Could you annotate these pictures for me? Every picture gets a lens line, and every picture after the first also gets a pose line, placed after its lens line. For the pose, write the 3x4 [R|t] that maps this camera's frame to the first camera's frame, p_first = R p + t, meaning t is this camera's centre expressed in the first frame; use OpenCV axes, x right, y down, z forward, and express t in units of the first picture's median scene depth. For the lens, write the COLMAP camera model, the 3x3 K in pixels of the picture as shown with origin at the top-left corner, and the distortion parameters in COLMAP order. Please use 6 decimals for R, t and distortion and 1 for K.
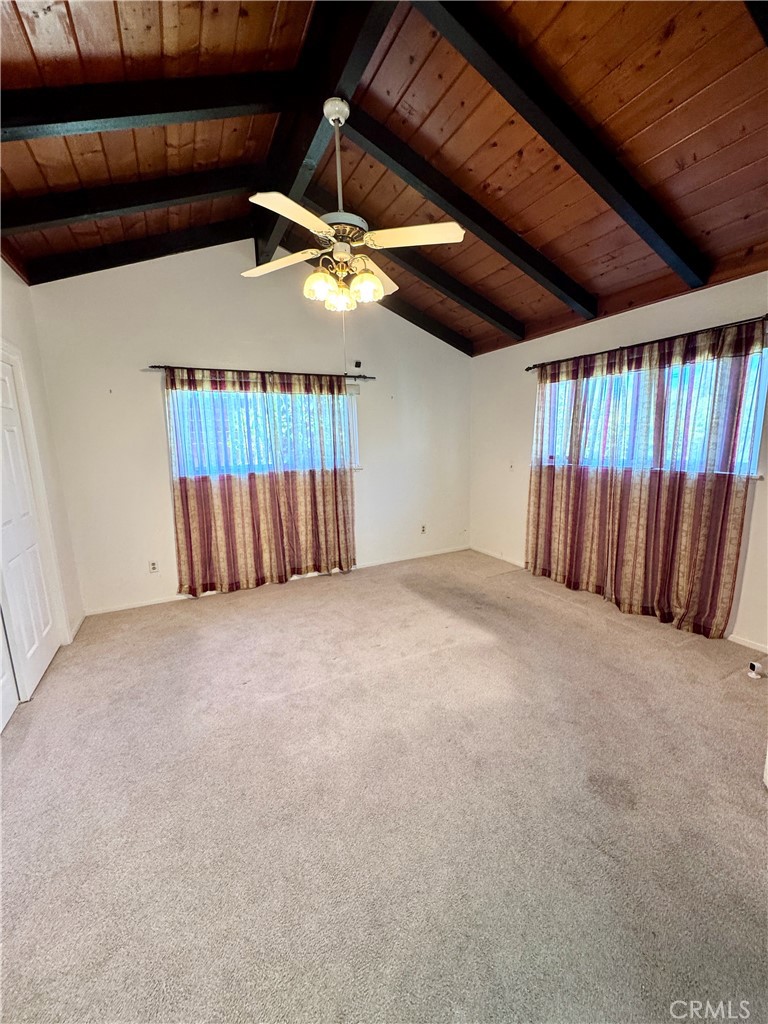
lens RADIAL K [[408.8, 0, 385.9], [0, 408.8, 511.4], [0, 0, 1]] dist [-0.002834, -0.000083]
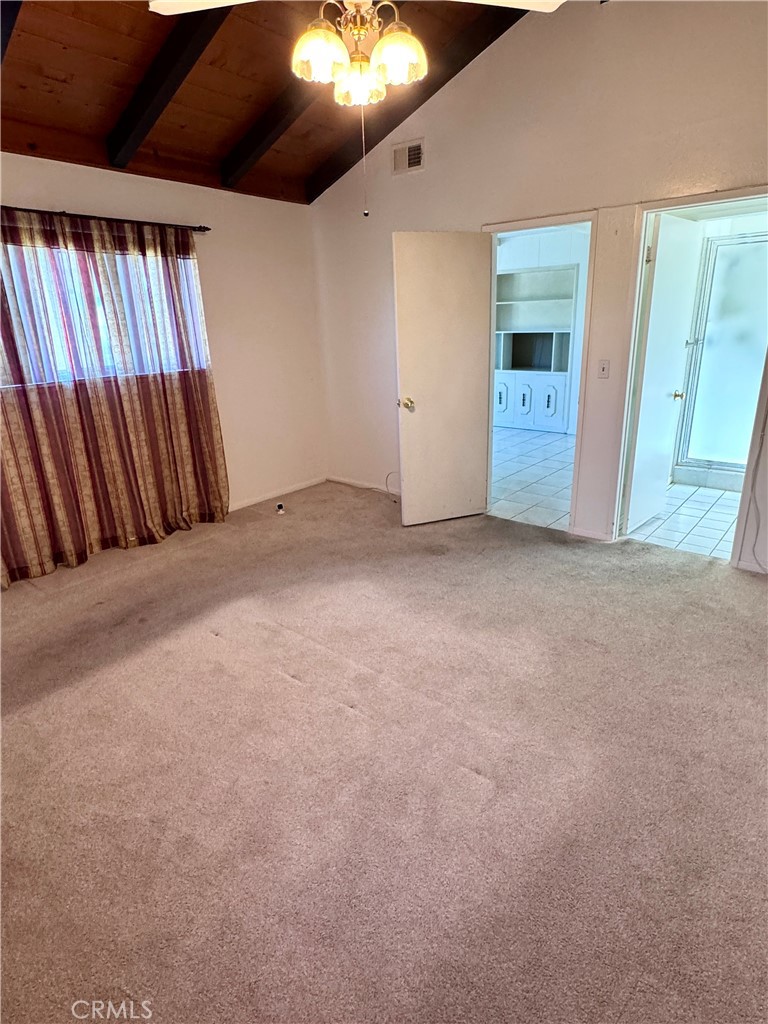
lens RADIAL K [[565.9, 0, 382.6], [0, 565.9, 511.6], [0, 0, 1]] dist [-0.006106, 0.003573]
pose [[-0.390897, -0.258840, 0.883290, -0.599048], [0.205111, 0.911018, 0.357737, -0.137377], [-0.897290, 0.321011, -0.303024, 0.841937]]
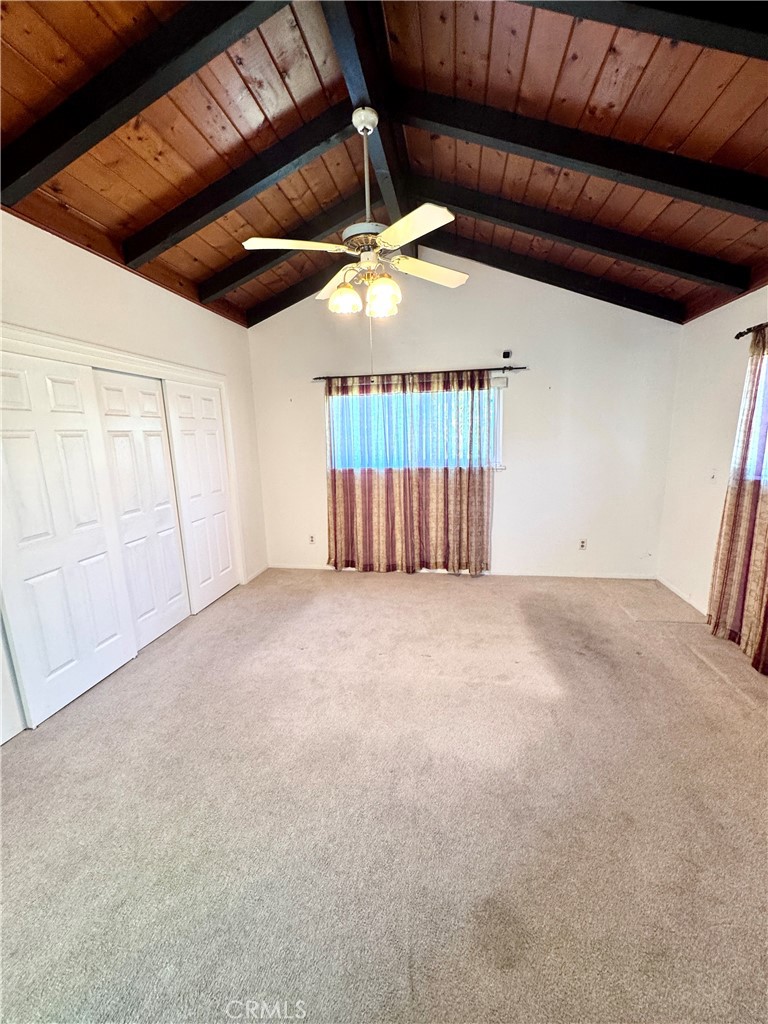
lens RADIAL K [[408.8, 0, 385.0], [0, 408.8, 511.3], [0, 0, 1]] dist [-0.002834, -0.000083]
pose [[0.801586, 0.114452, -0.586822, 0.340708], [-0.096500, 0.993404, 0.061934, -0.049755], [0.590040, 0.006983, 0.807344, 0.123221]]
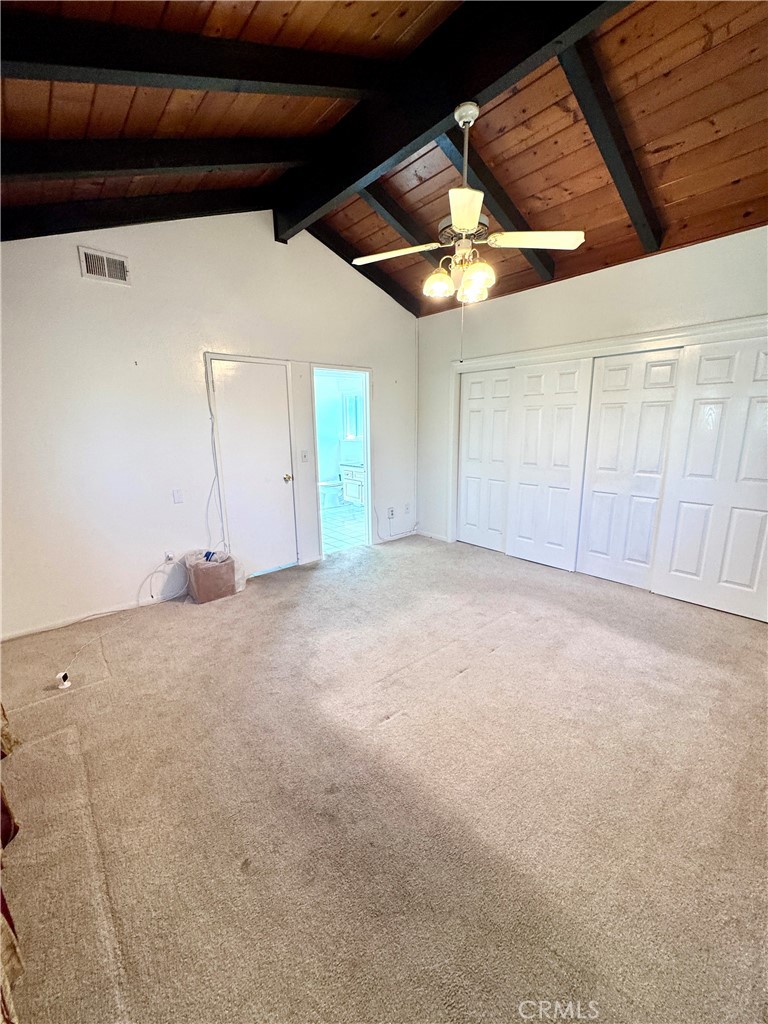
lens RADIAL K [[408.8, 0, 385.9], [0, 408.8, 514.0], [0, 0, 1]] dist [-0.002834, -0.000083]
pose [[-0.967572, 0.092708, -0.234968, 0.236980], [-0.006820, 0.920286, 0.391187, -0.234886], [0.252504, 0.380104, -0.889811, 1.259715]]
